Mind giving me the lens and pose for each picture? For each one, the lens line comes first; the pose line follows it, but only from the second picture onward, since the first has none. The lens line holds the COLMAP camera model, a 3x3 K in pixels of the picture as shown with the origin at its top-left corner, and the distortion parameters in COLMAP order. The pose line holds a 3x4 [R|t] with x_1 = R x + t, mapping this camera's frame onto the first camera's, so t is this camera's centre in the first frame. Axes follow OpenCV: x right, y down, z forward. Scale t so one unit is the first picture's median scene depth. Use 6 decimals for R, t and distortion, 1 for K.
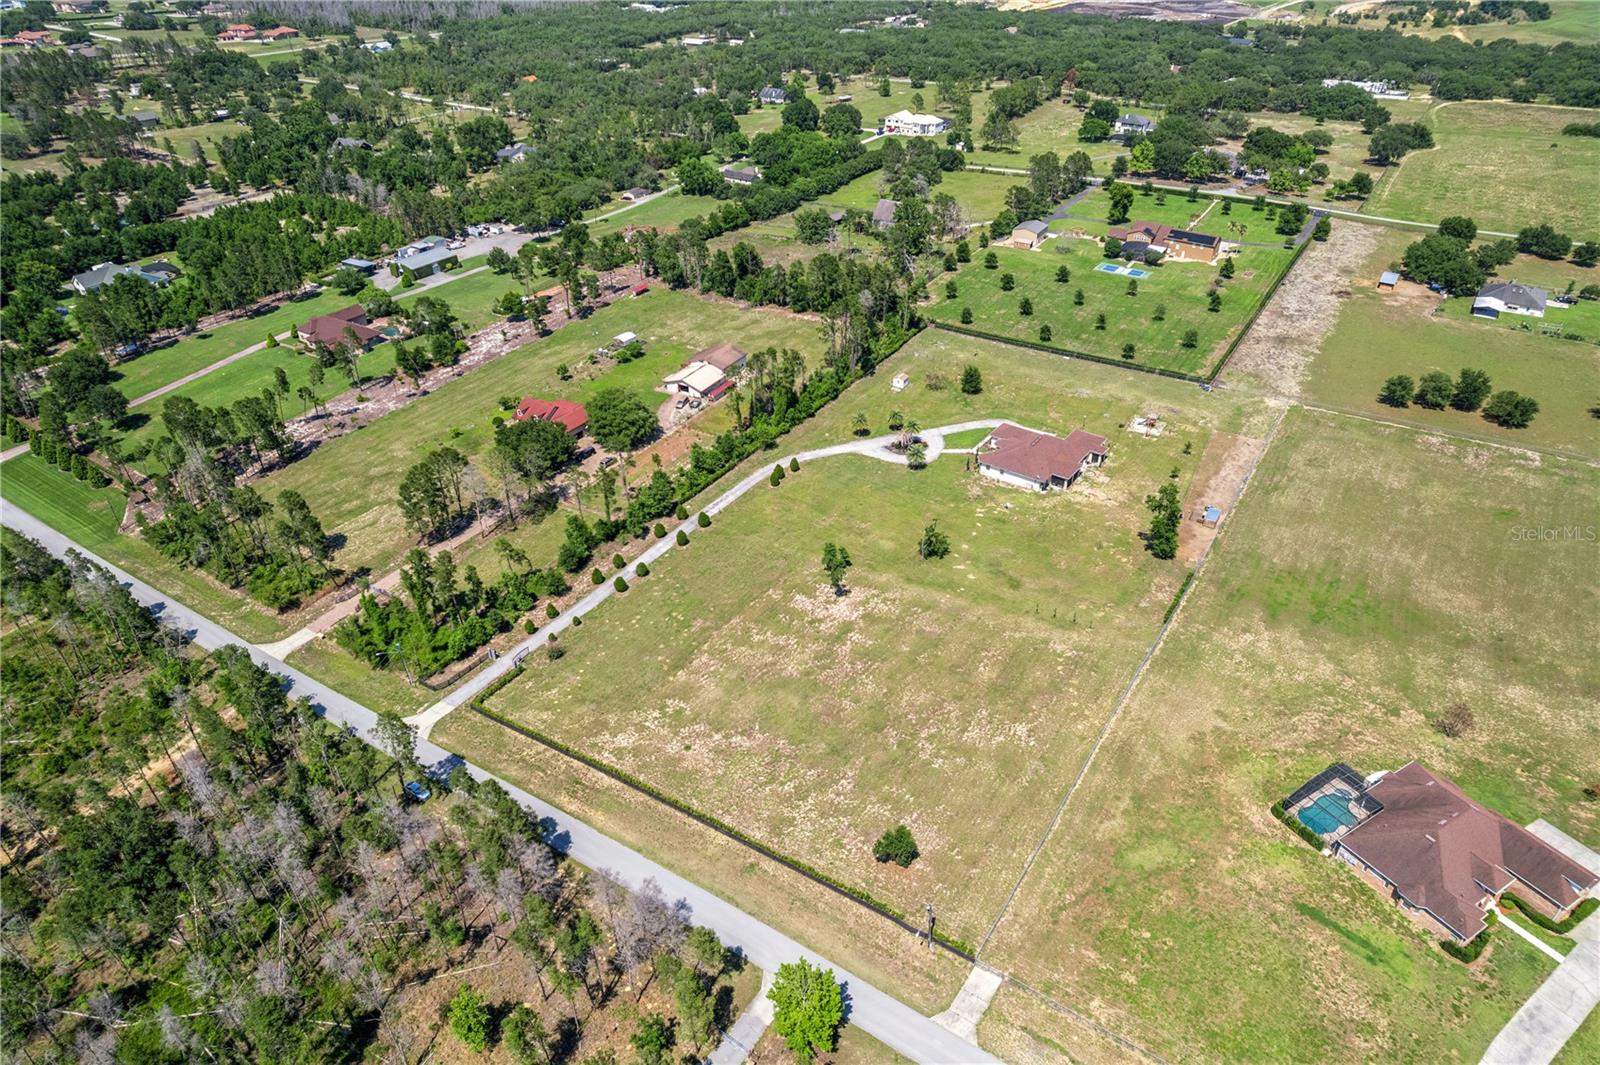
lens RADIAL K [[1020.6, 0, 795.0], [0, 1020.6, 529.5], [0, 0, 1]] dist [-0.076137, 0.065988]
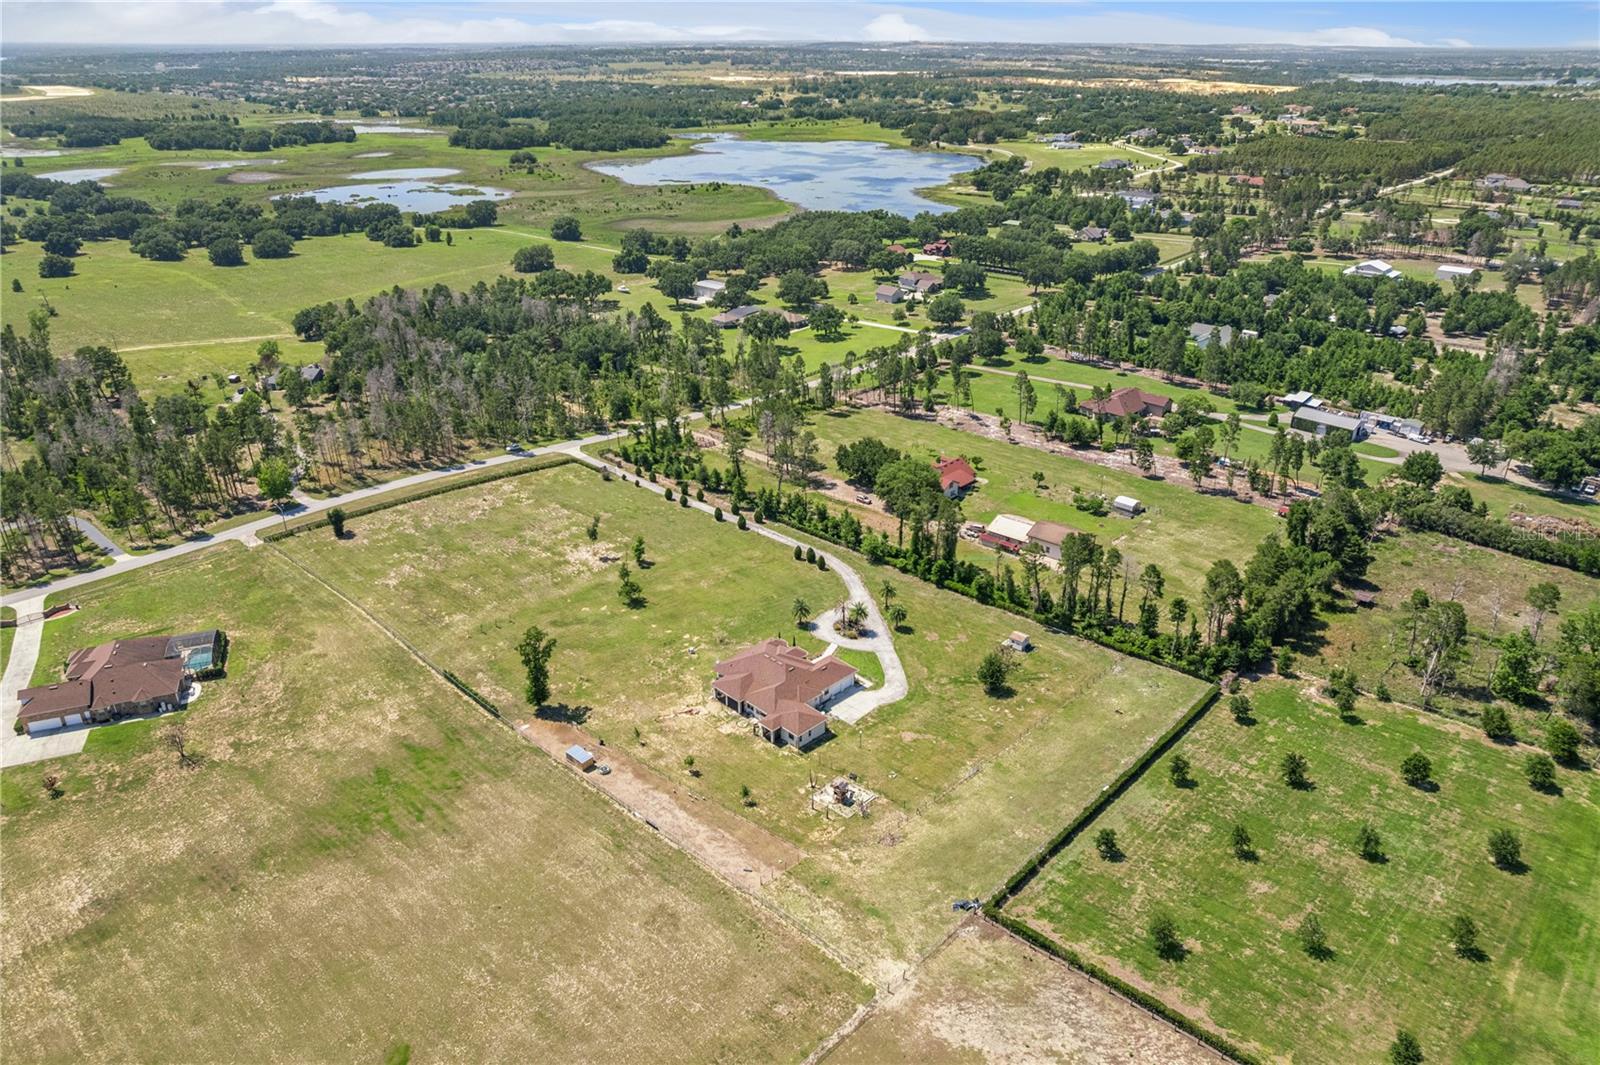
lens RADIAL K [[1057.6, 0, 794.3], [0, 1057.6, 535.4], [0, 0, 1]] dist [-0.083630, 0.074598]
pose [[-0.162812, 0.428406, -0.888797, 0.772494], [-0.538361, 0.716328, 0.443894, -0.445058], [0.826837, 0.550765, 0.114010, 0.685707]]
